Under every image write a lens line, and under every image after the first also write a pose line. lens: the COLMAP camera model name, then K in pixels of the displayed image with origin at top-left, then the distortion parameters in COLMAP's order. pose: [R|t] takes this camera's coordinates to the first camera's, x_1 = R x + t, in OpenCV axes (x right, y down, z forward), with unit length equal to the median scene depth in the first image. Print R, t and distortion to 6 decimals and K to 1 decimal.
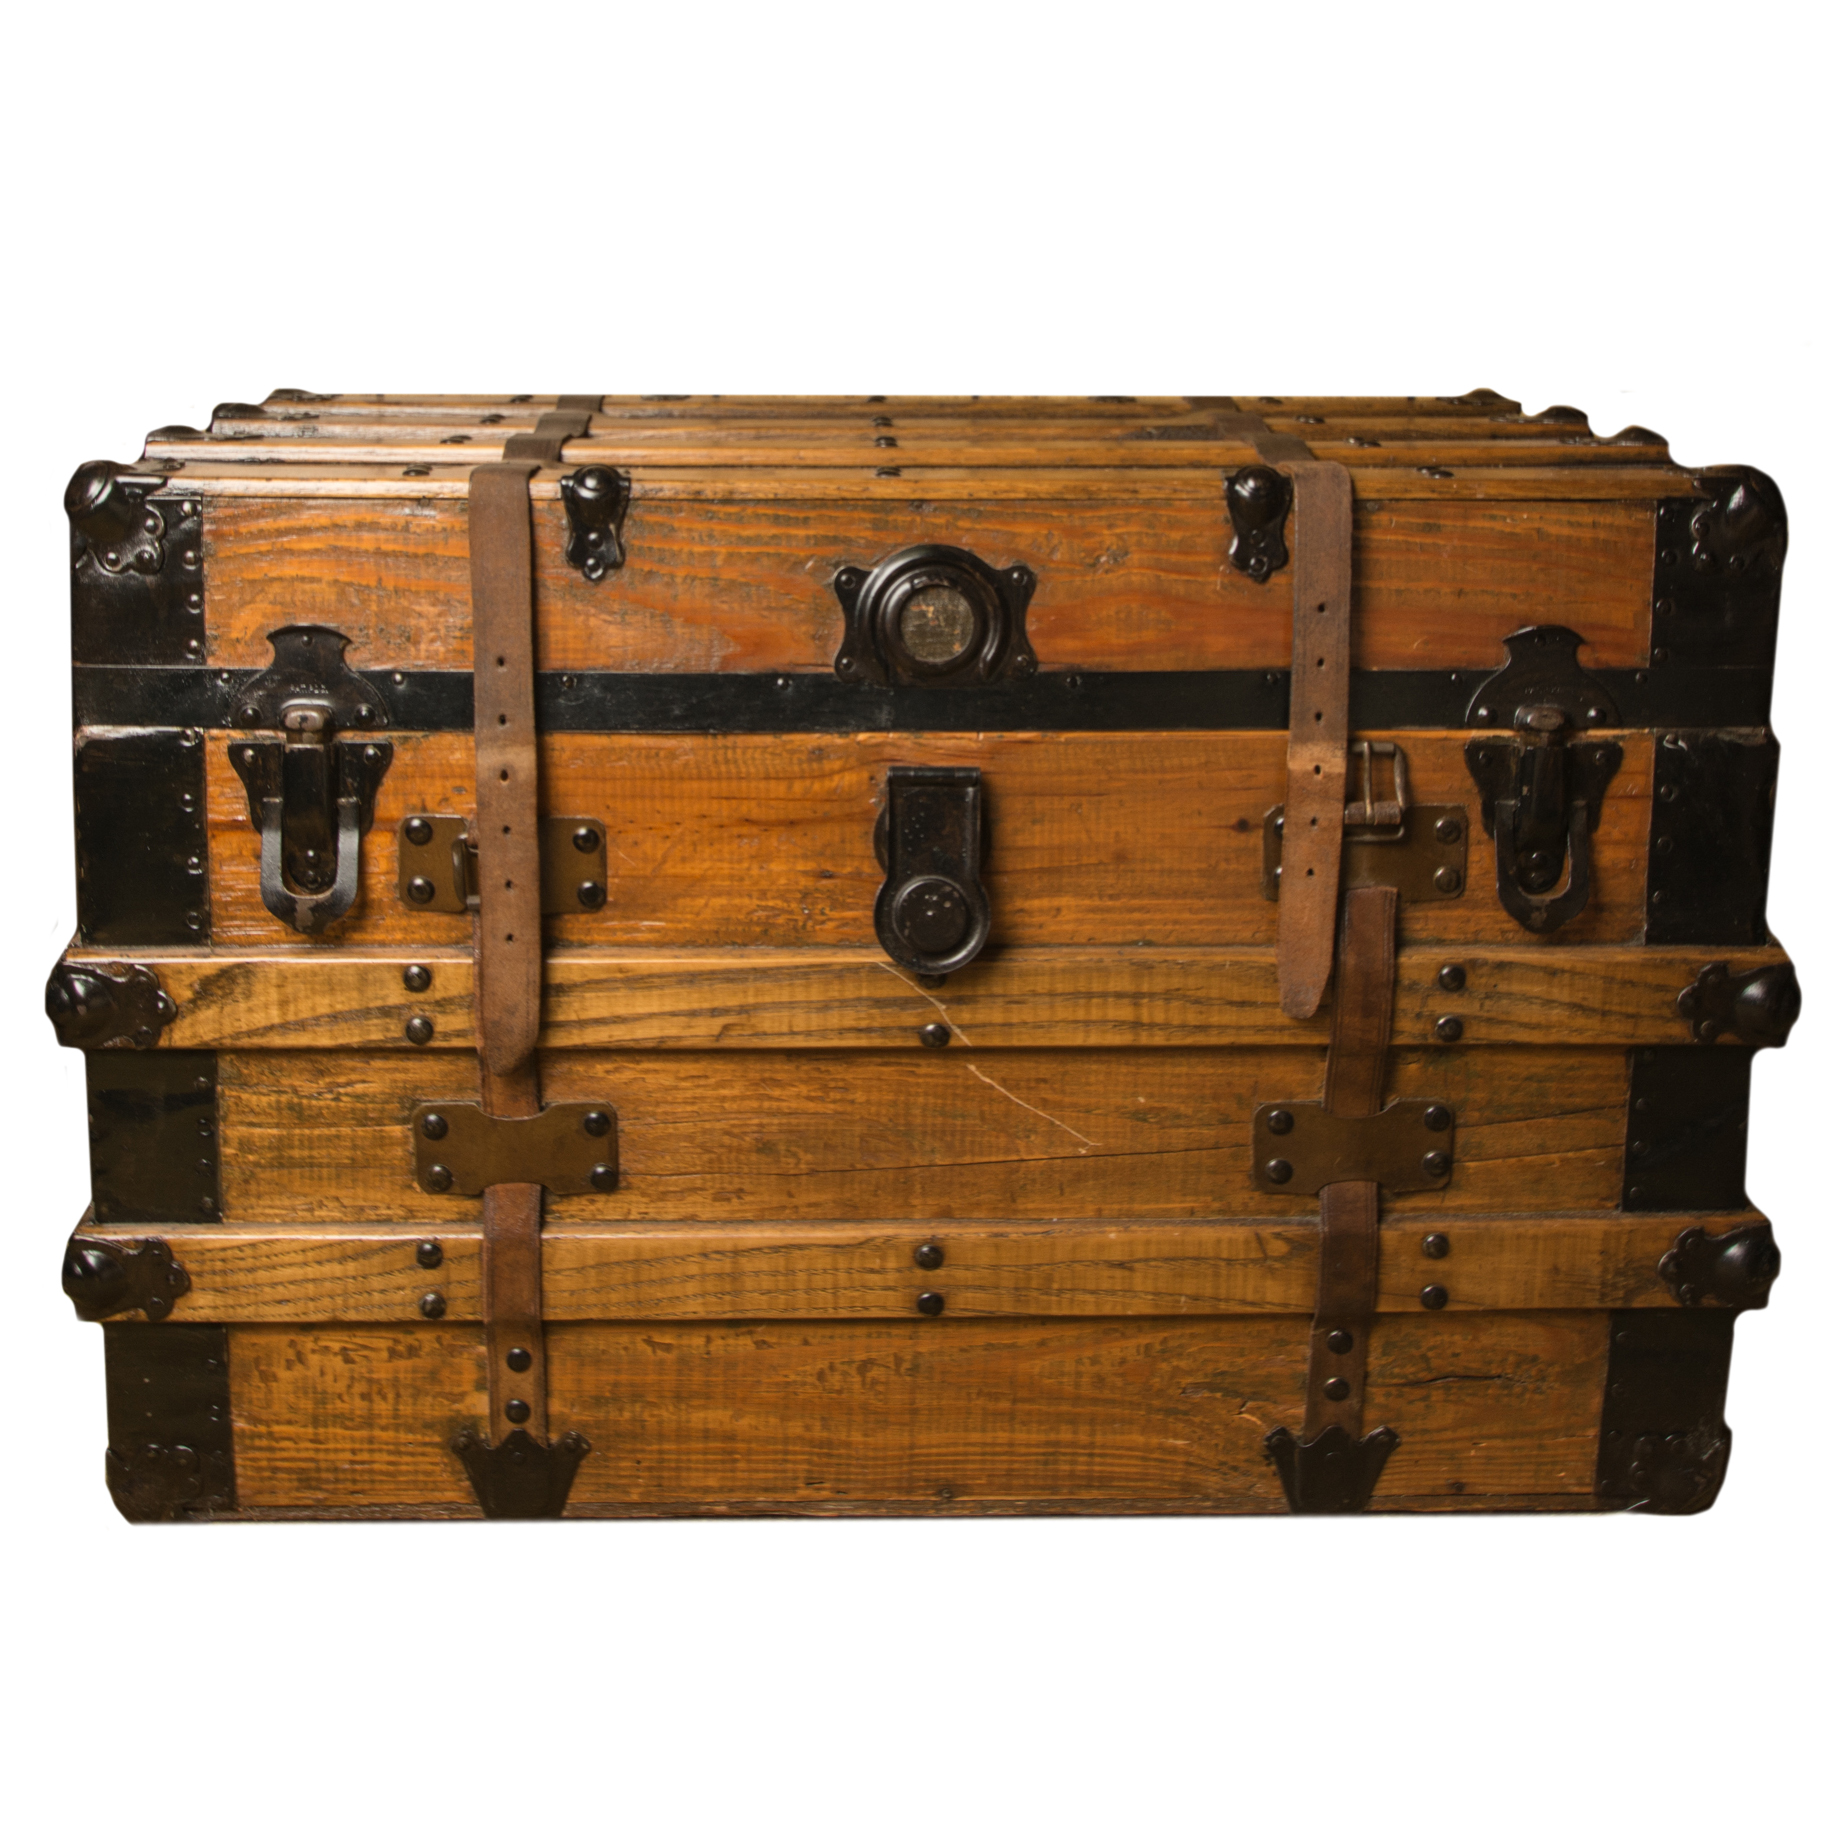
lens RADIAL K [[2905.9, 0, 914.0], [0, 2905.9, 914.0], [0, 0, 1]] dist [-0.053026, -0.014518]
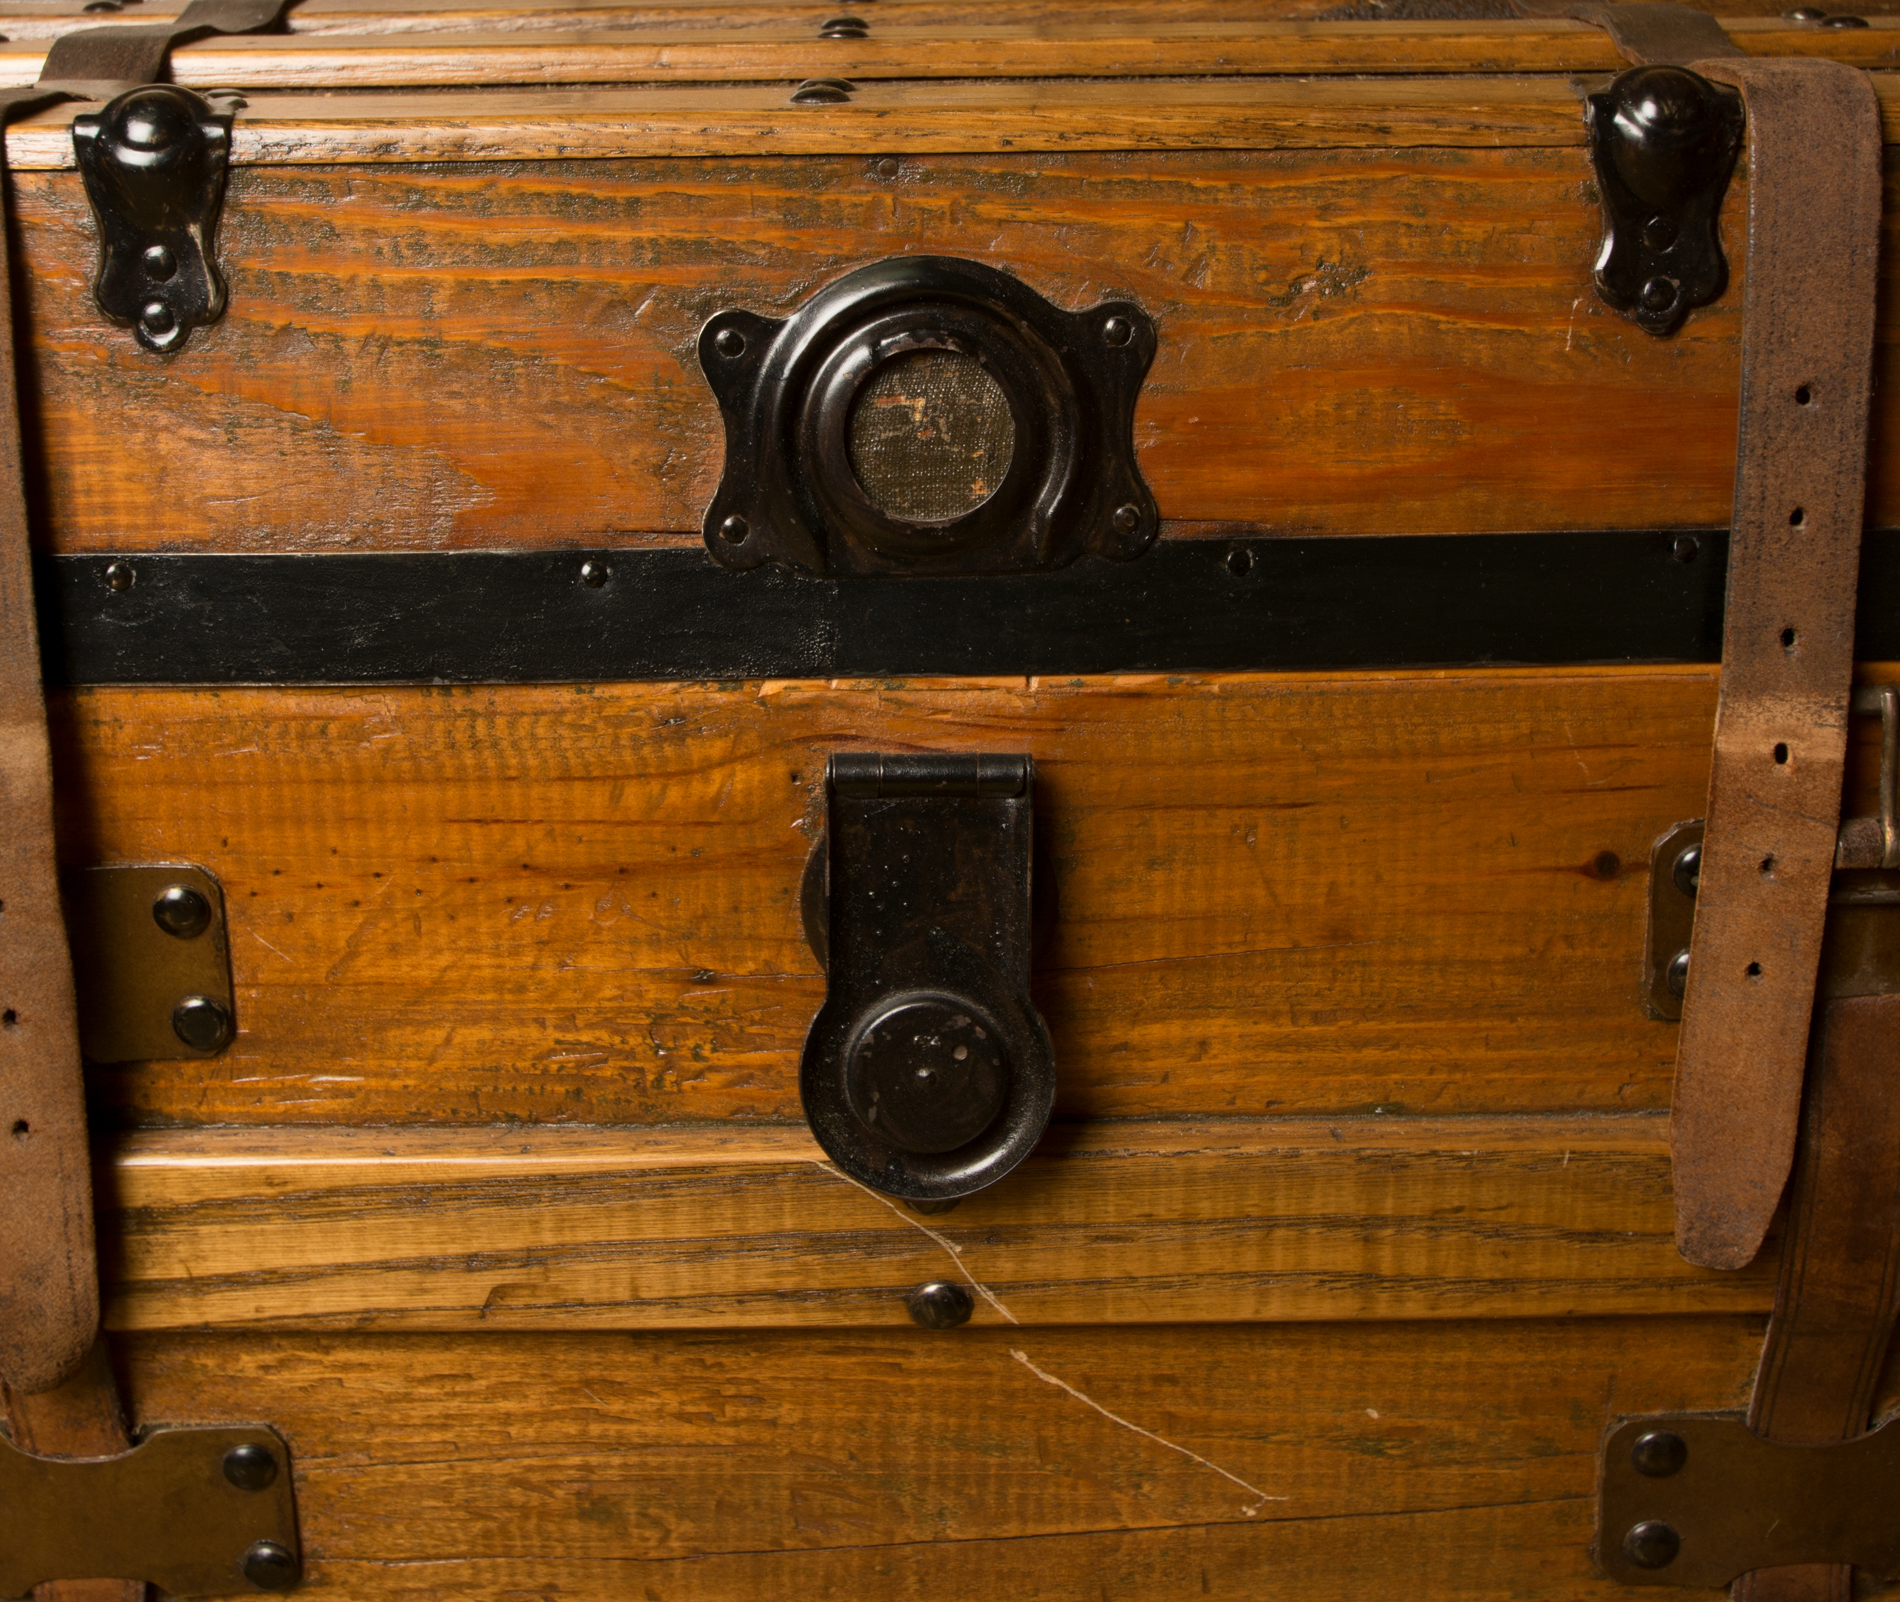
lens RADIAL K [[2822.8, 0, 899.4], [0, 2822.8, 804.5], [0, 0, 1]] dist [-0.066693, -0.024522]
pose [[0.999143, -0.004738, -0.041123, 0.019980], [0.008747, 0.995159, 0.097883, -0.085064], [0.040460, -0.098159, 0.994348, 0.557476]]
